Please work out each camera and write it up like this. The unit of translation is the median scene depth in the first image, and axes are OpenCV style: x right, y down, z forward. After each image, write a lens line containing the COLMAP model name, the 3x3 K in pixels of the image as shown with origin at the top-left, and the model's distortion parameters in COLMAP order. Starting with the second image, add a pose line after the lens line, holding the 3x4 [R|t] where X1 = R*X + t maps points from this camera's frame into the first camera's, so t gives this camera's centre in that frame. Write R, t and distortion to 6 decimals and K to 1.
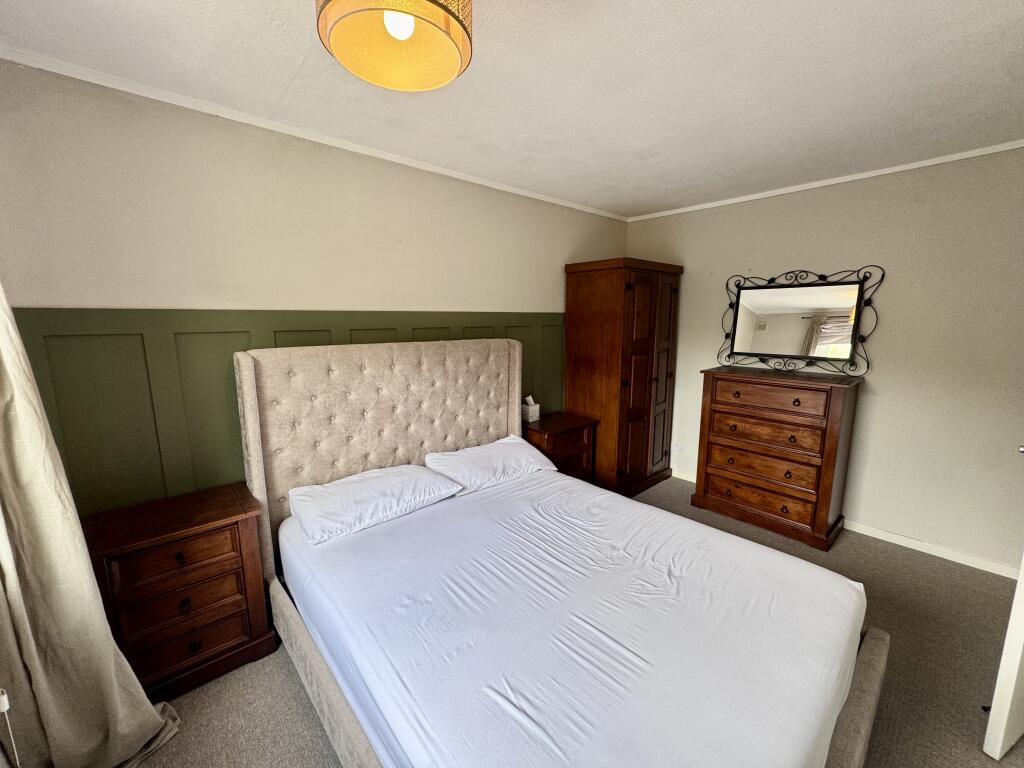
lens RADIAL K [[408.7, 0, 512.0], [0, 408.7, 384.0], [0, 0, 1]] dist [0.000103, -0.000020]
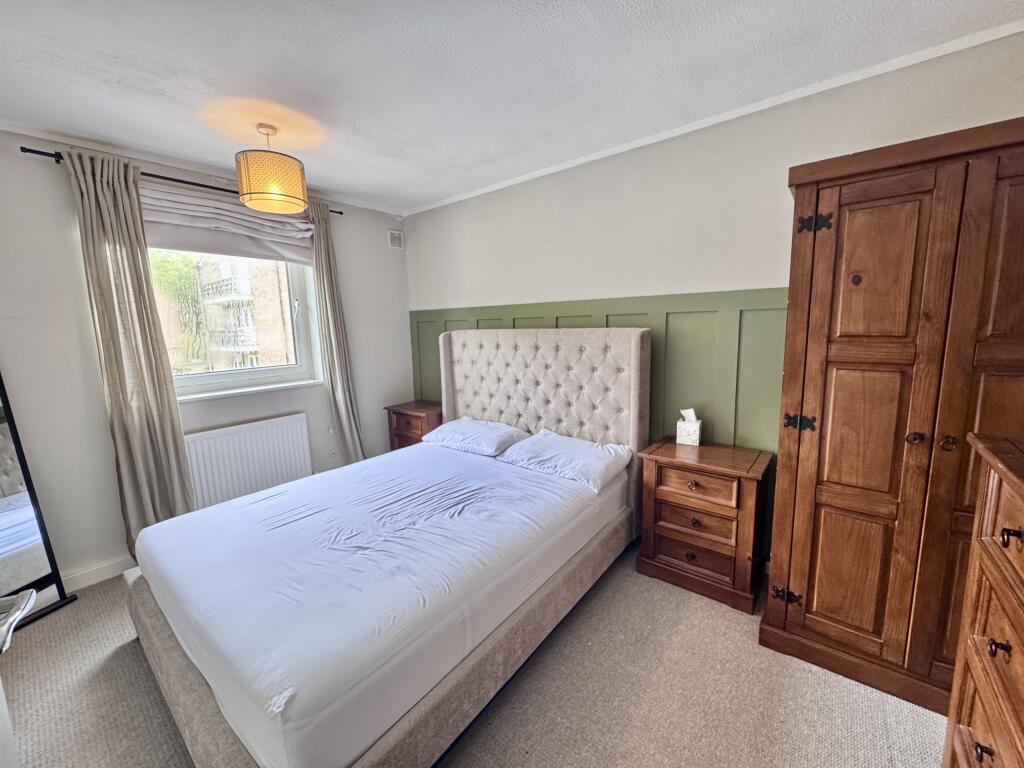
lens RADIAL K [[408.7, 0, 512.0], [0, 408.7, 384.0], [0, 0, 1]] dist [0.000103, -0.000020]
pose [[0.168546, 0.149057, -0.974358, 1.113939], [-0.119287, 0.984319, 0.129946, -0.110854], [0.978449, 0.094327, 0.183683, 0.896134]]
